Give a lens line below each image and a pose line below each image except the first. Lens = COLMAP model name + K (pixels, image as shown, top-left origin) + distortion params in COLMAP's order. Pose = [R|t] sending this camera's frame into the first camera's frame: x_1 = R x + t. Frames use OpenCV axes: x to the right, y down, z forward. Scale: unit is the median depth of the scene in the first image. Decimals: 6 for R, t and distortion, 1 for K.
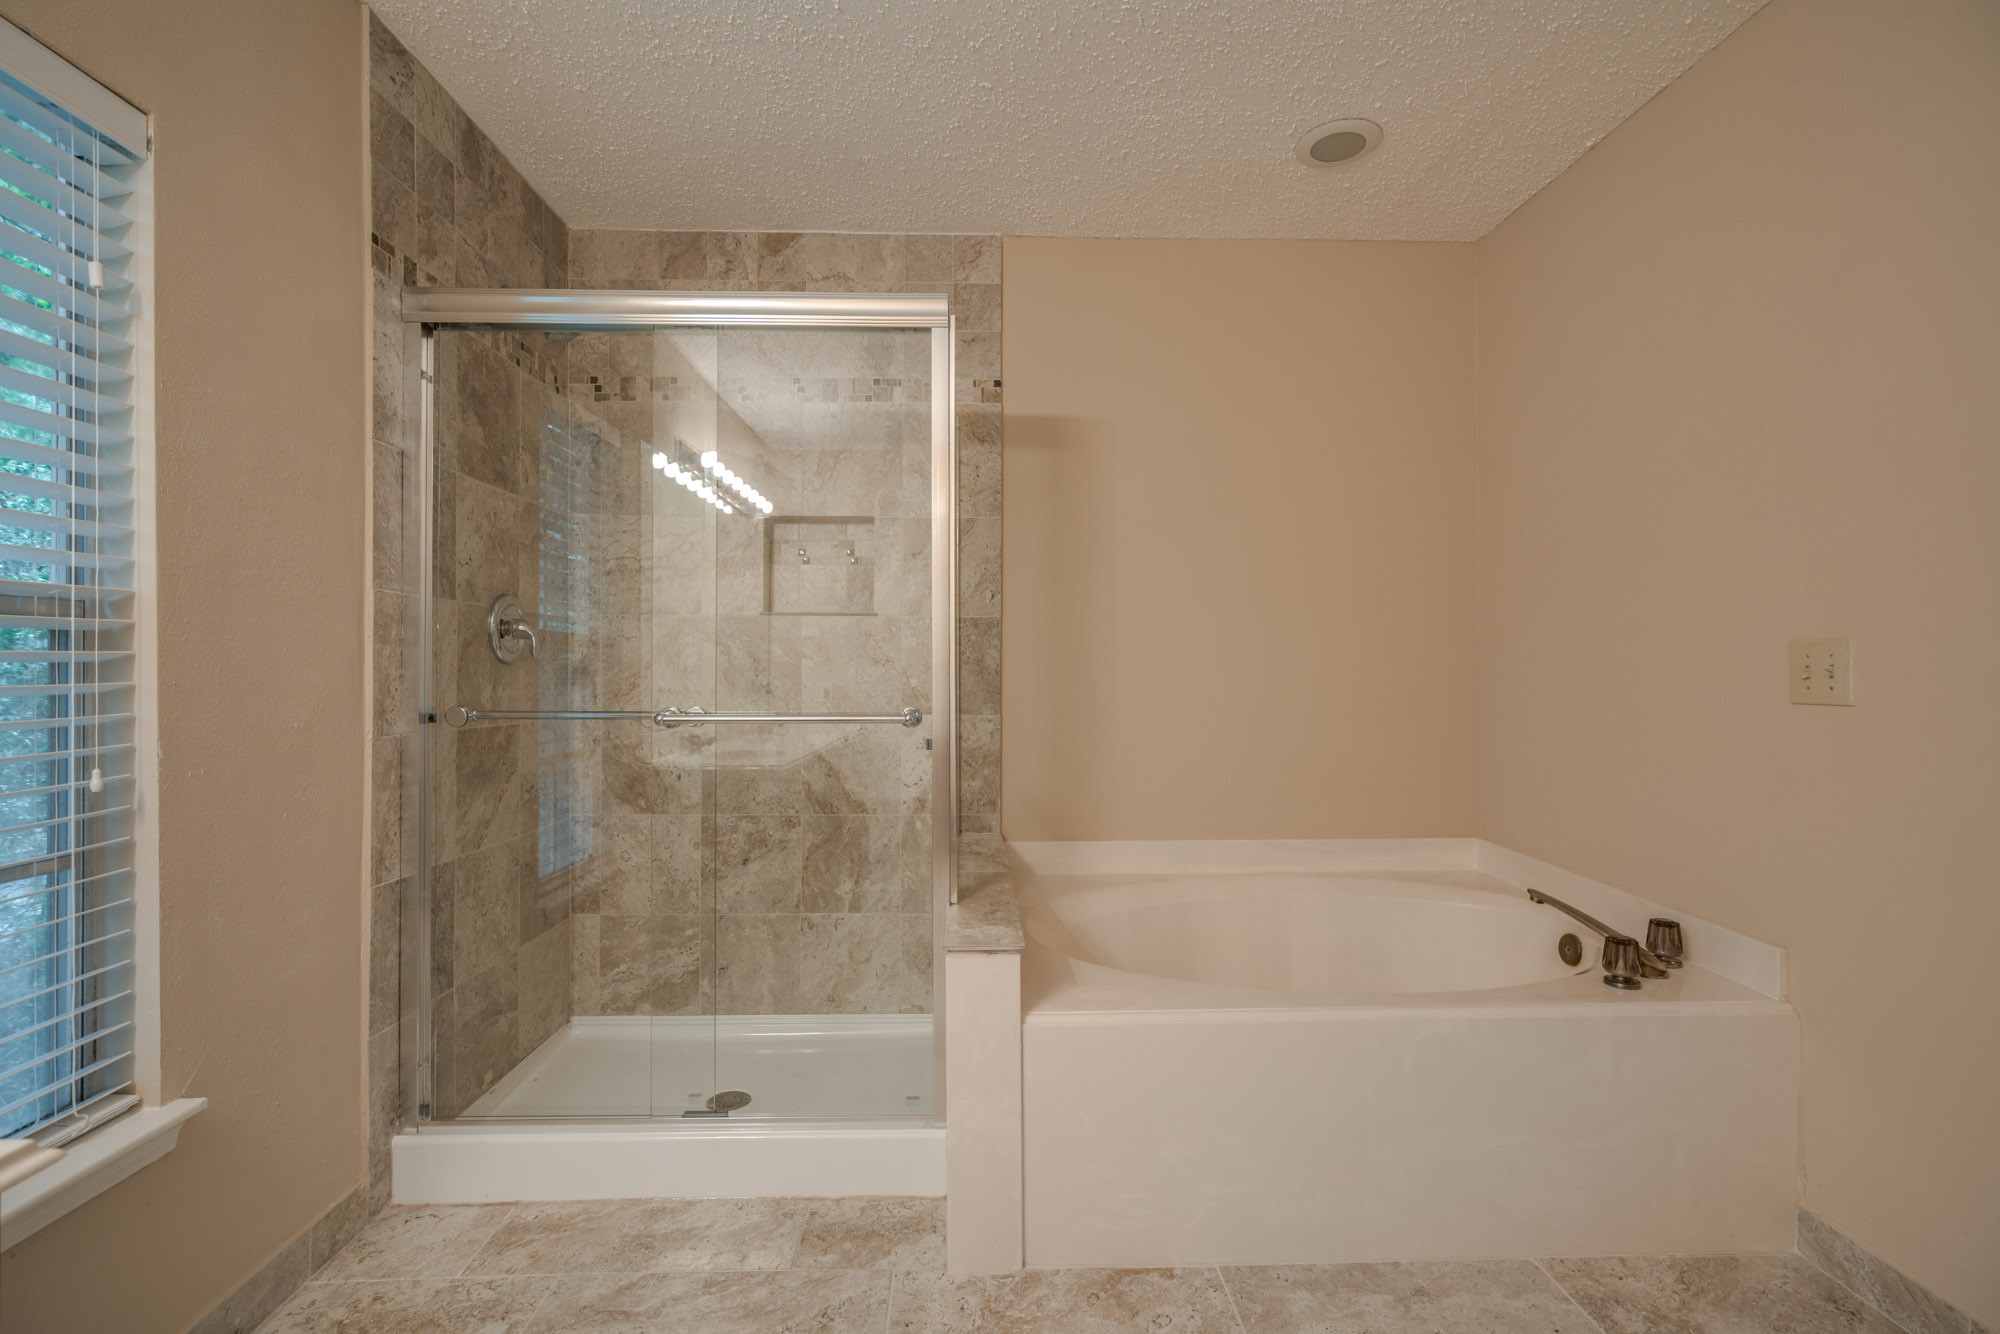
lens RADIAL K [[903.7, 0, 1016.4], [0, 903.7, 667.1], [0, 0, 1]] dist [-0.005283, 0.003234]
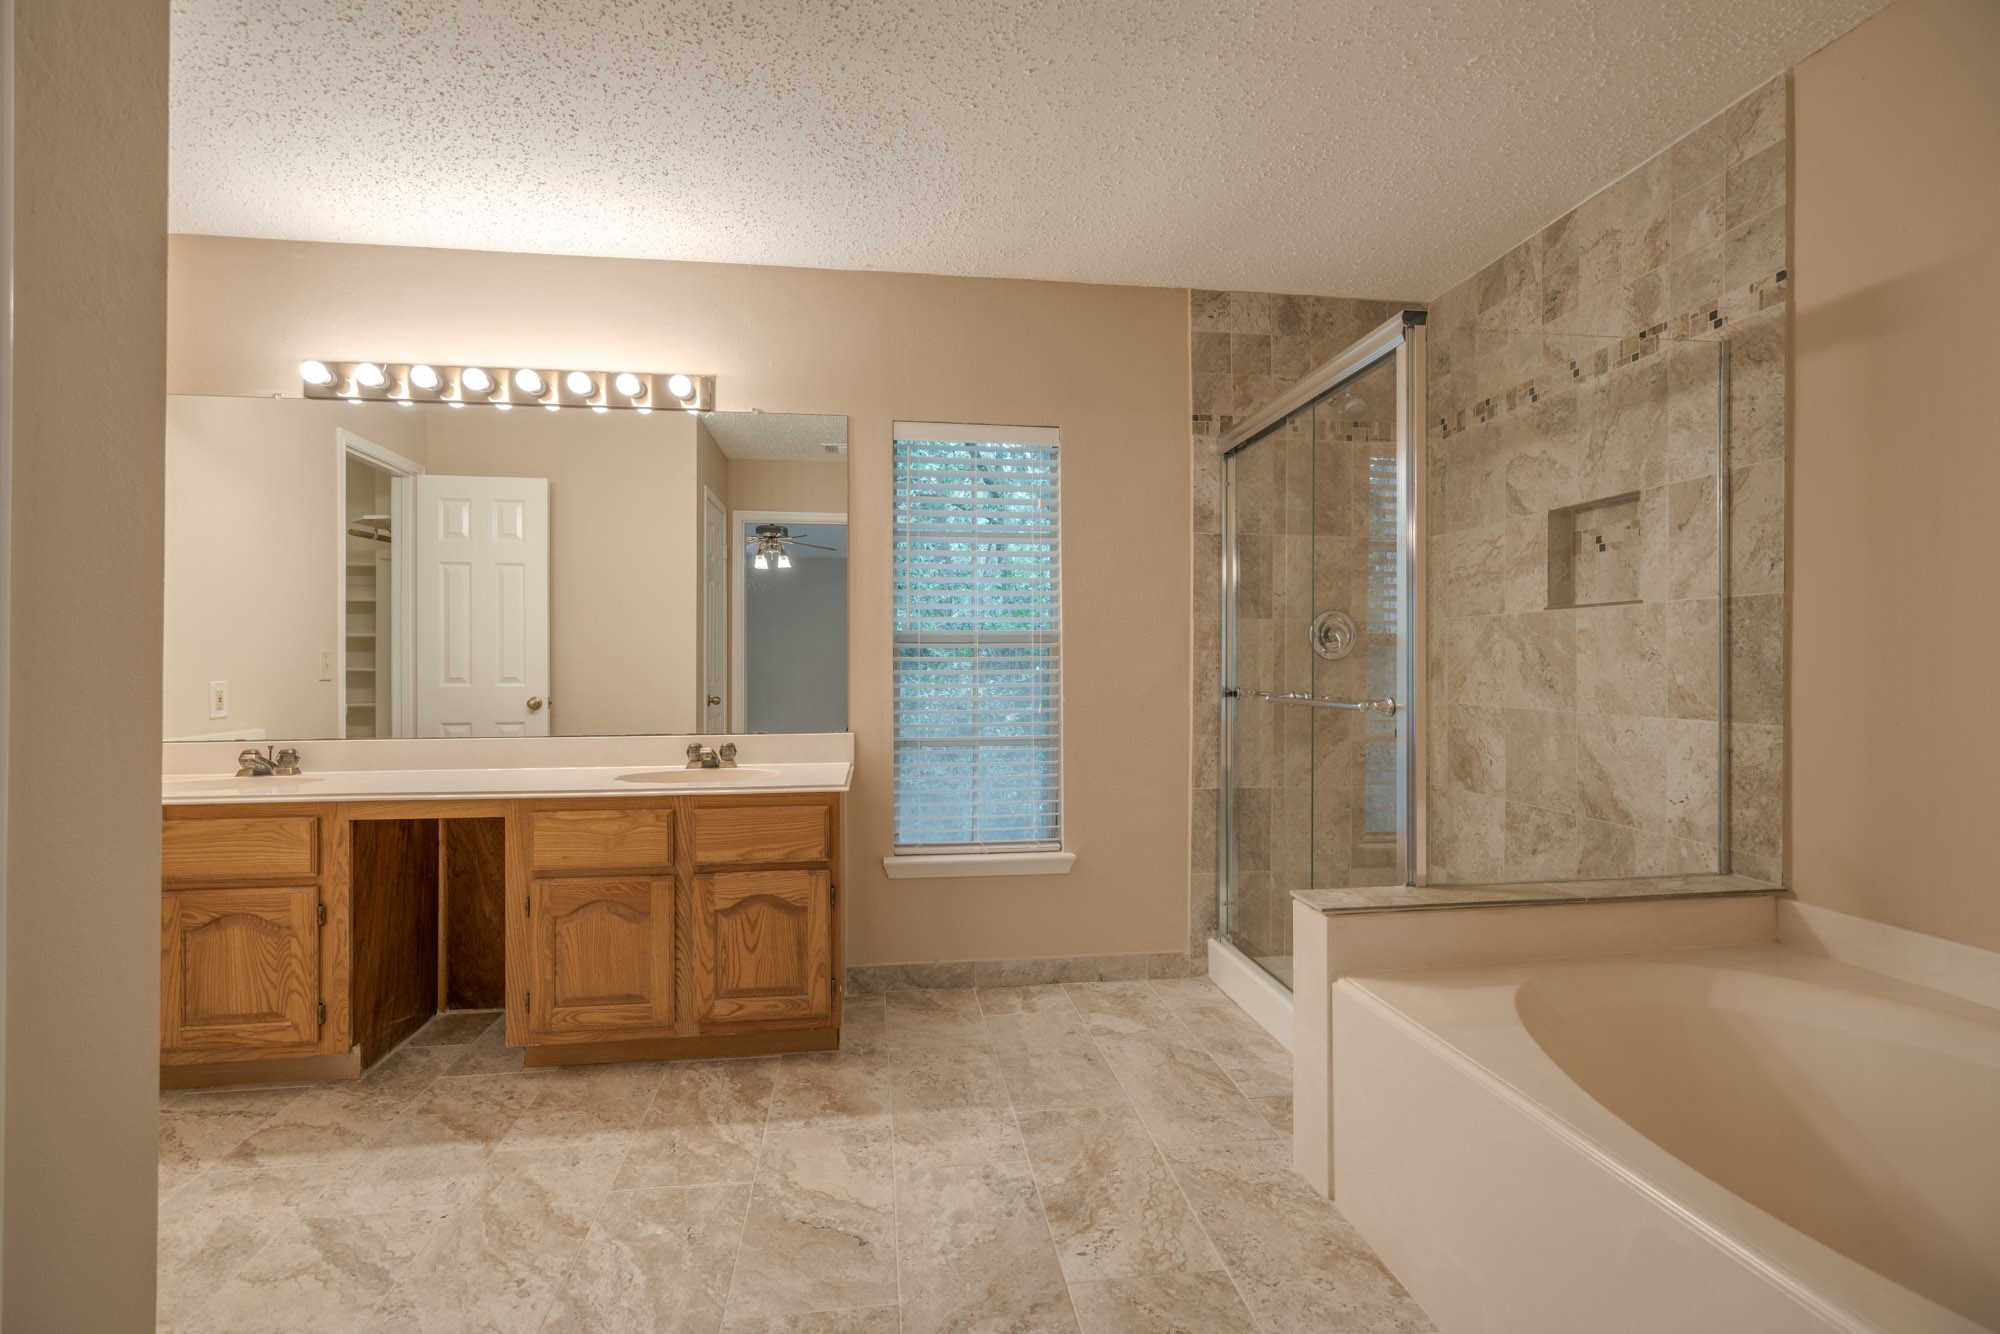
lens RADIAL K [[903.7, 0, 996.1], [0, 903.7, 668.8], [0, 0, 1]] dist [-0.005283, 0.003234]
pose [[0.098811, 0.004991, -0.995094, 0.657654], [0.002705, 0.999982, 0.005284, 0.000811], [0.995103, -0.003213, 0.098796, 0.292650]]
